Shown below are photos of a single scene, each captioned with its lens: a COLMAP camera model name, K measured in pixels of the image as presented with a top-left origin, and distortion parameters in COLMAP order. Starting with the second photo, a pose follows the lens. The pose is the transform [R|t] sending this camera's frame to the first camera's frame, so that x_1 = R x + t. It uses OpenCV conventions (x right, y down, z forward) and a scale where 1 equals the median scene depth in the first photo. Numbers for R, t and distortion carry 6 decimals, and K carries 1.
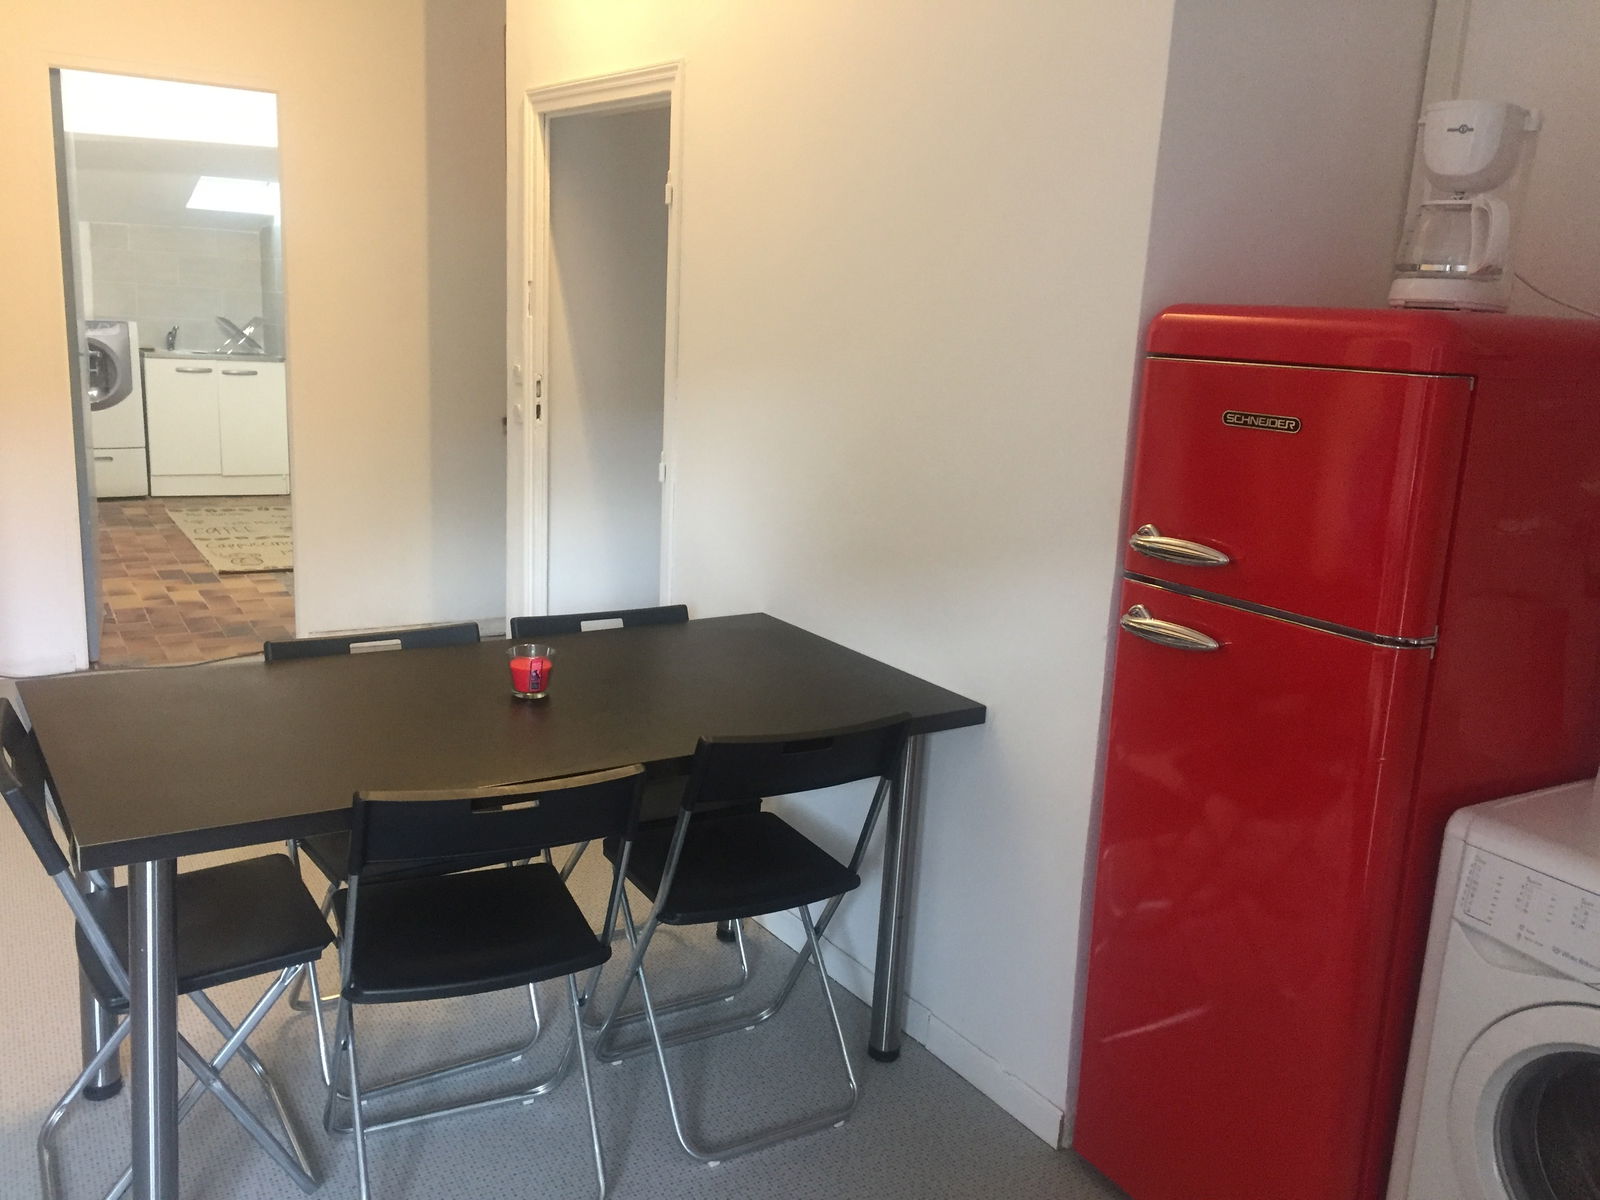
lens RADIAL K [[1399.7, 0, 805.1], [0, 1399.7, 596.8], [0, 0, 1]] dist [0.085229, -0.094273]
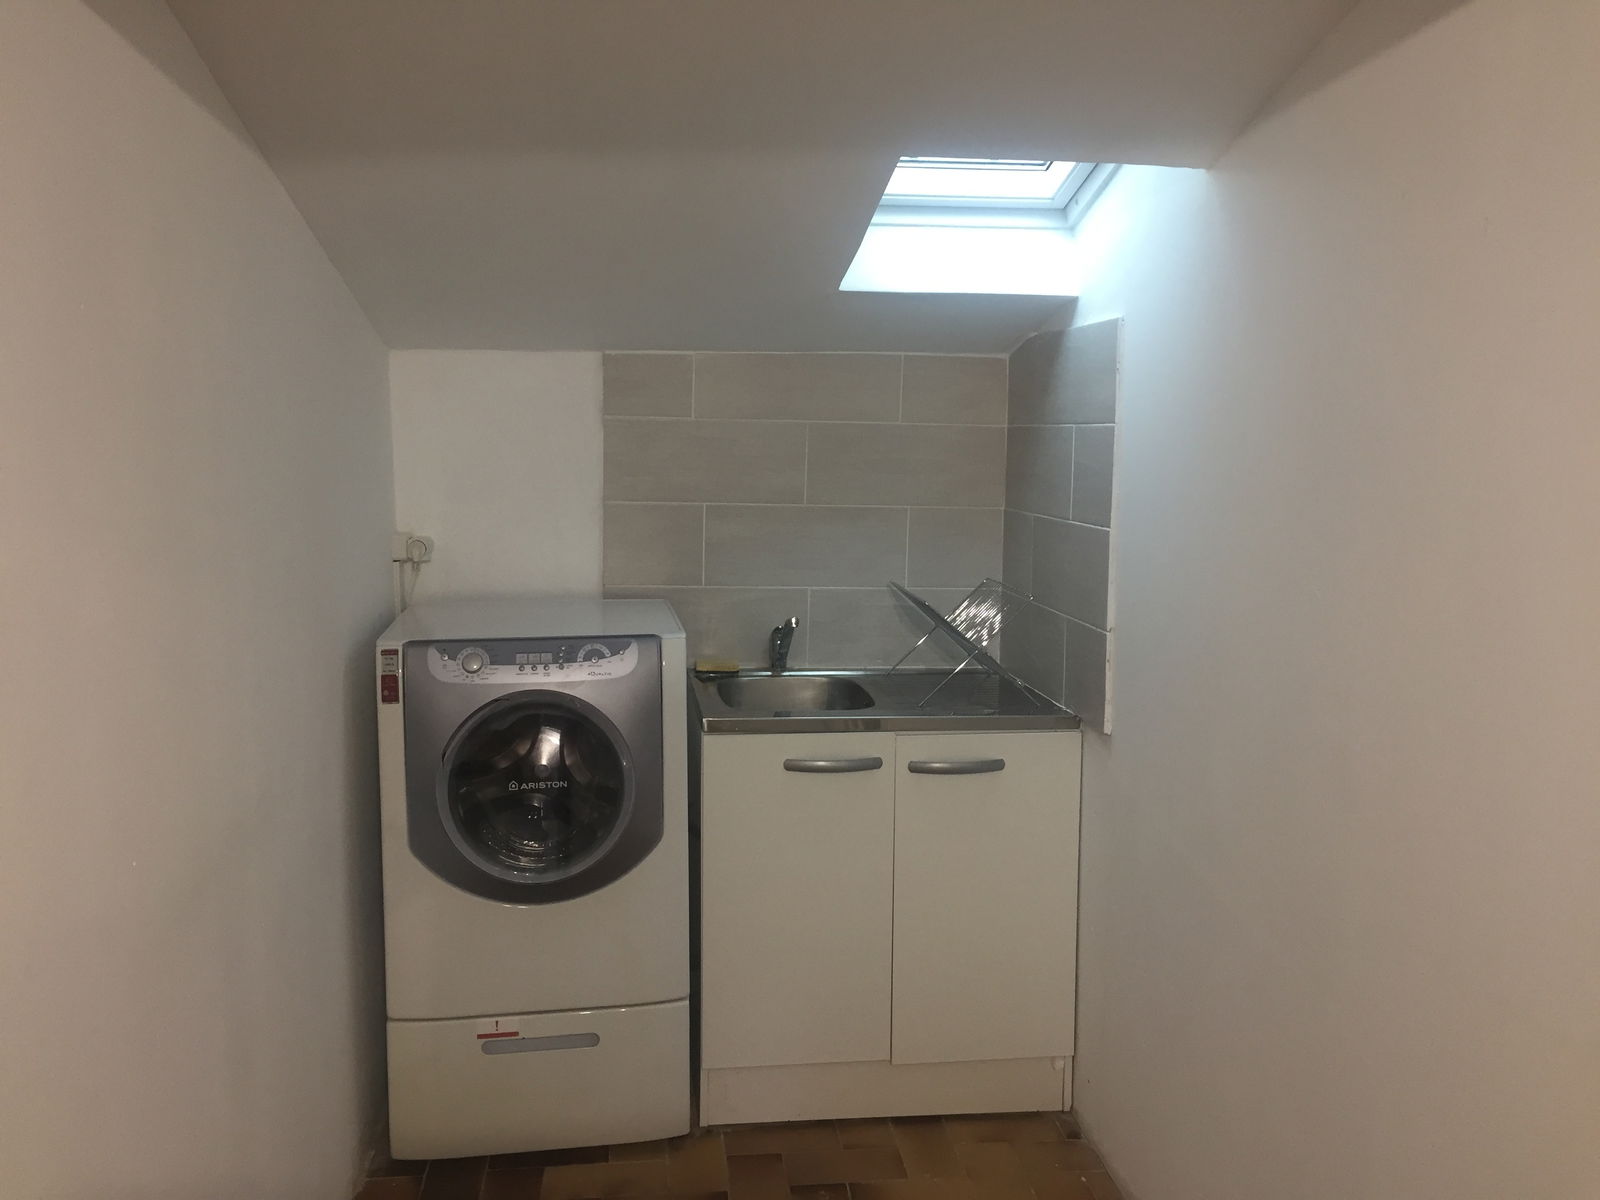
lens RADIAL K [[1399.7, 0, 805.1], [0, 1399.7, 596.8], [0, 0, 1]] dist [0.085229, -0.094273]
pose [[0.919374, 0.014836, -0.393105, -0.262319], [-0.049215, 0.995775, -0.077521, -0.148002], [0.390295, 0.090617, 0.916220, 0.589747]]
